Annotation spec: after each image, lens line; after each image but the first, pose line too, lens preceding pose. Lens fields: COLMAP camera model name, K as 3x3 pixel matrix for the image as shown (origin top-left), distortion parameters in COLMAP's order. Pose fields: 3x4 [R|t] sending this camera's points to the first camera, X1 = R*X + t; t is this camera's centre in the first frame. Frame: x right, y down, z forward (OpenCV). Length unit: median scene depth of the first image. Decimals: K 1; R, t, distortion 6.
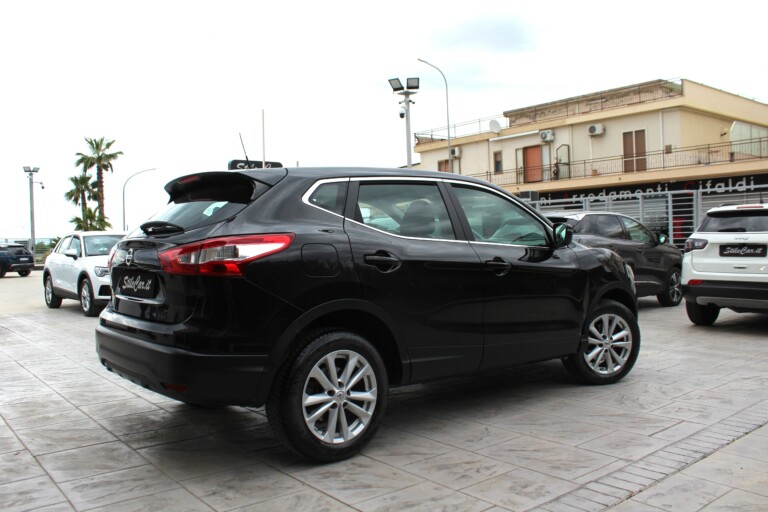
lens RADIAL K [[648.2, 0, 384.0], [0, 648.2, 256.0], [0, 0, 1]] dist [-0.162226, 0.141235]
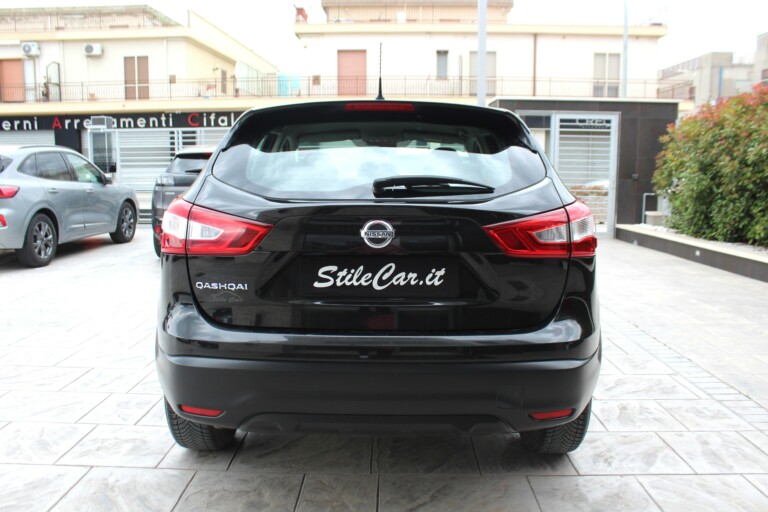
lens RADIAL K [[648.2, 0, 384.0], [0, 648.2, 256.0], [0, 0, 1]] dist [-0.162226, 0.141235]
pose [[0.654053, -0.084239, 0.751744, -0.105586], [-0.002850, 0.993498, 0.113810, -0.006007], [-0.756443, -0.076580, 0.649561, 0.073429]]
